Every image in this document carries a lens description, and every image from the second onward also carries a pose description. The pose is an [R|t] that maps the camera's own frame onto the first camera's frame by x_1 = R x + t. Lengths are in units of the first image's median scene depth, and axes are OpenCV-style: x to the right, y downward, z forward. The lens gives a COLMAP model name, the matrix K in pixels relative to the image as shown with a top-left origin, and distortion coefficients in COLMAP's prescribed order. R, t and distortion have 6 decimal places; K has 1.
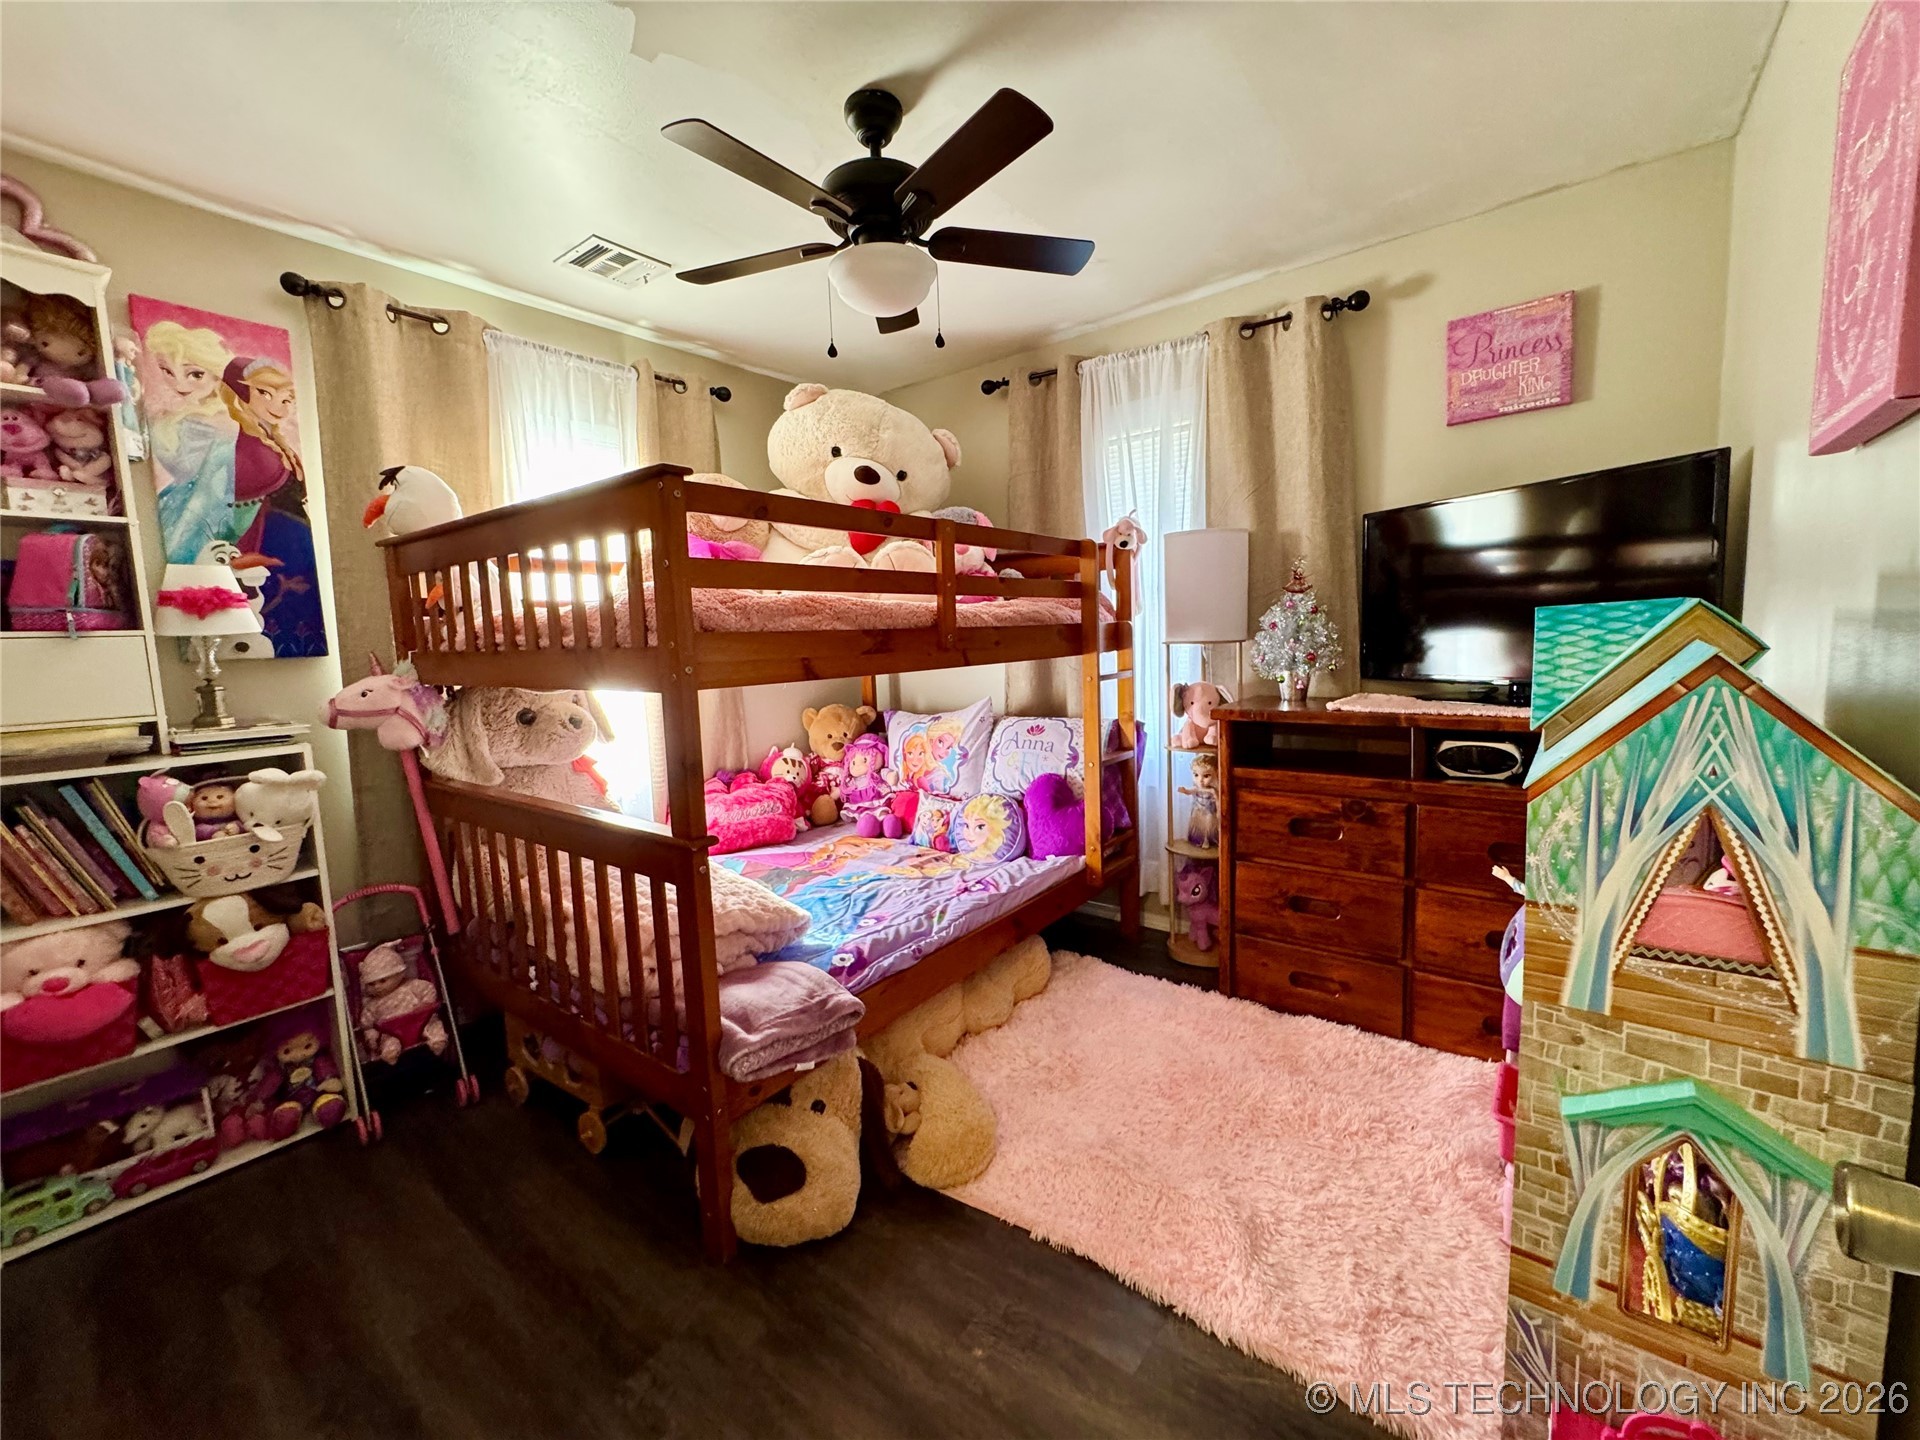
lens RADIAL K [[761.3, 0, 960.0], [0, 761.3, 720.0], [0, 0, 1]] dist [-0.002960, 0.000421]
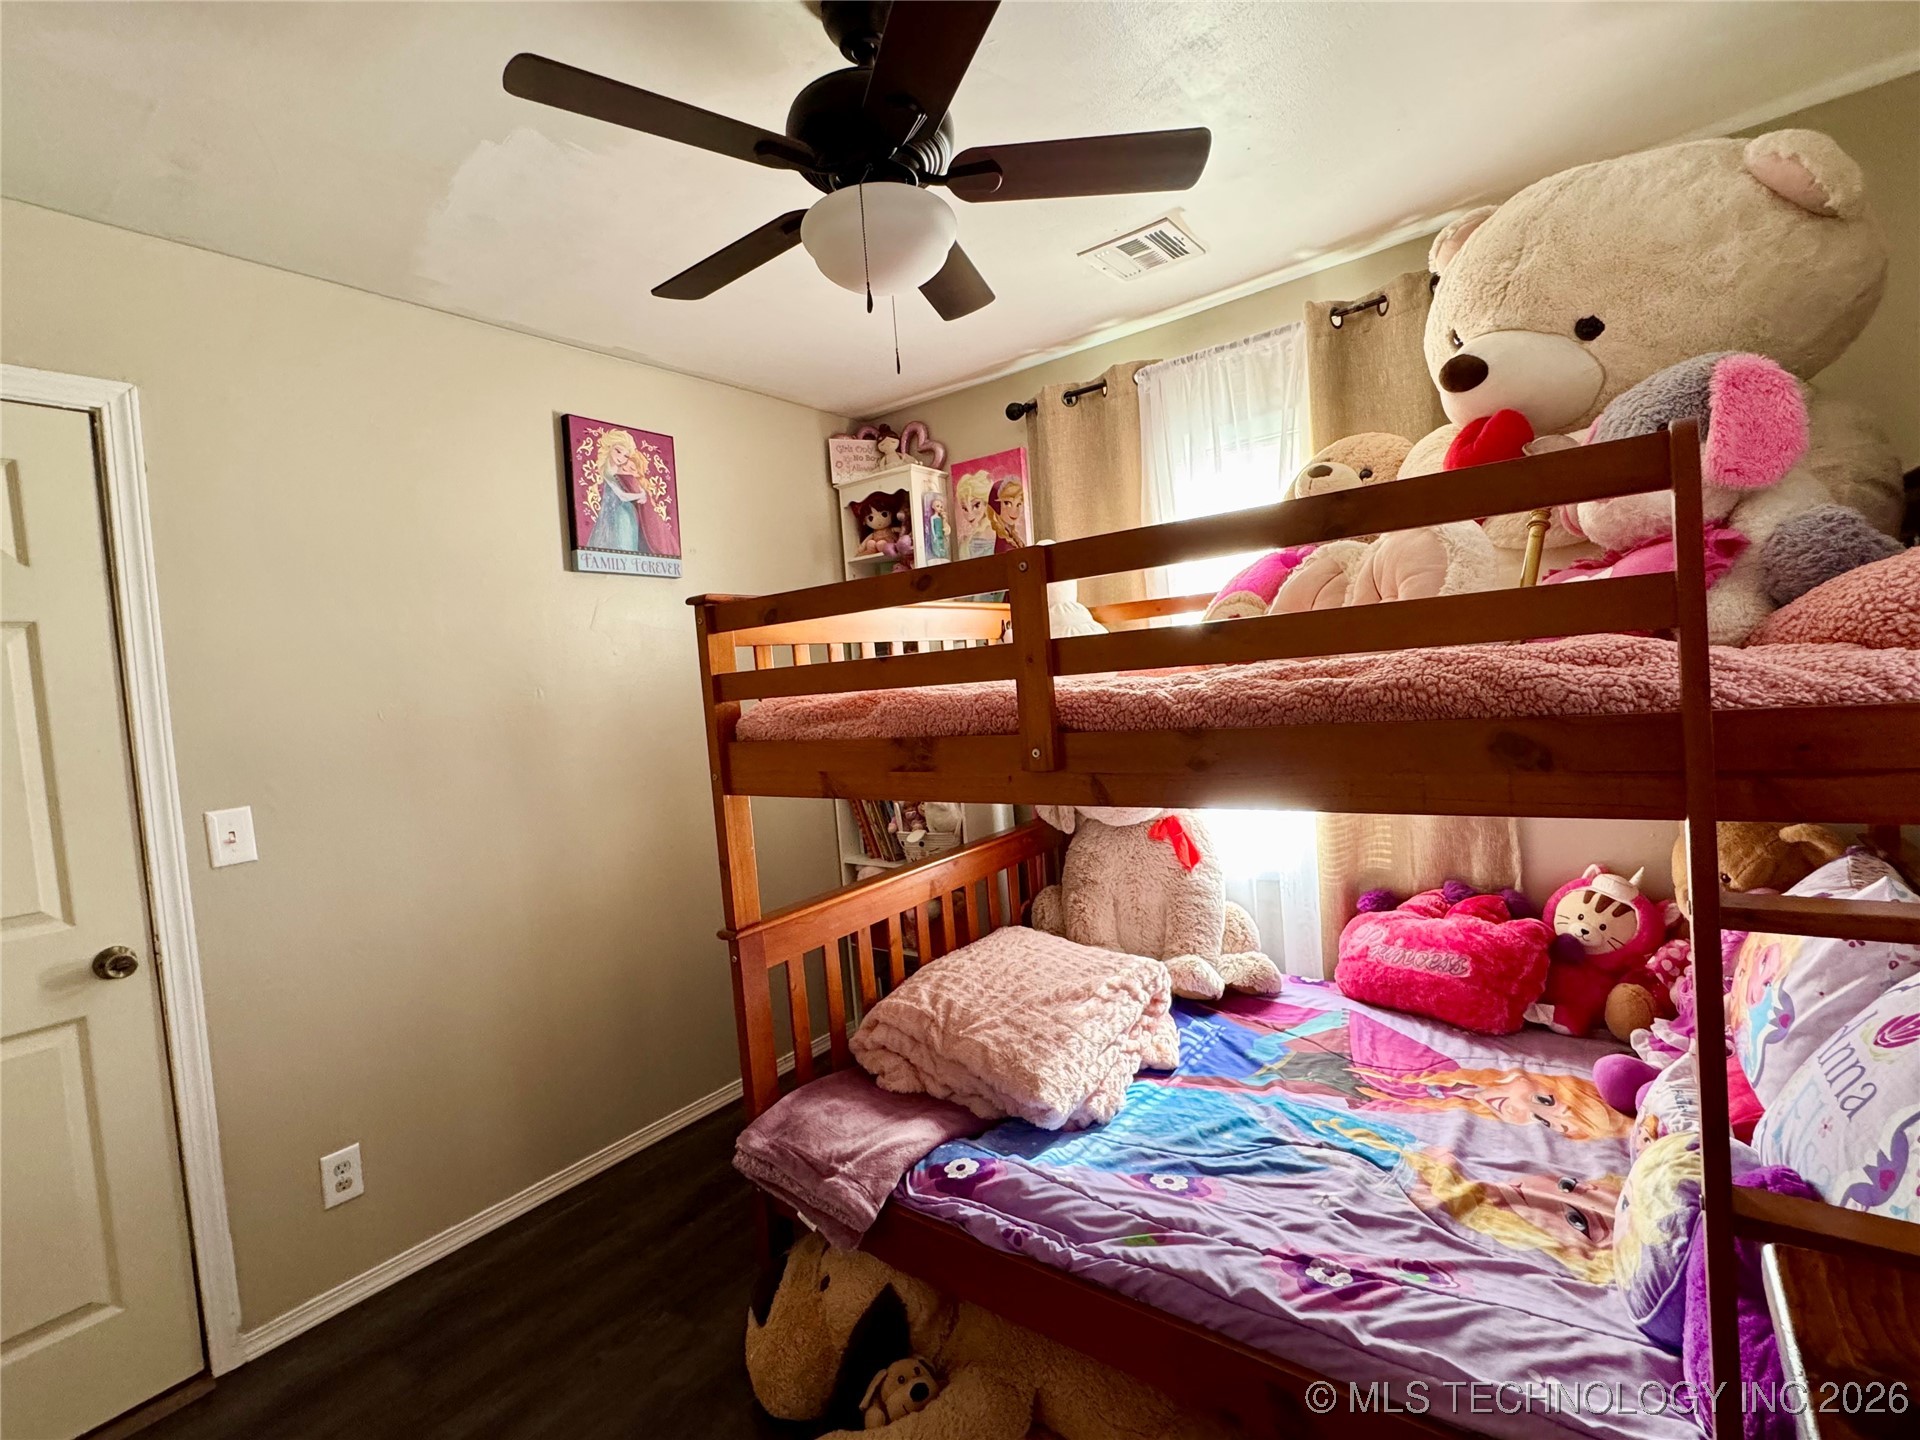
lens RADIAL K [[862.3, 0, 960.0], [0, 862.3, 720.0], [0, 0, 1]] dist [-0.000819, -0.000145]
pose [[0.017590, 0.084634, -0.996257, 0.554891], [-0.033114, 0.995914, 0.084021, -0.164719], [0.999297, 0.031512, 0.020321, 0.825900]]
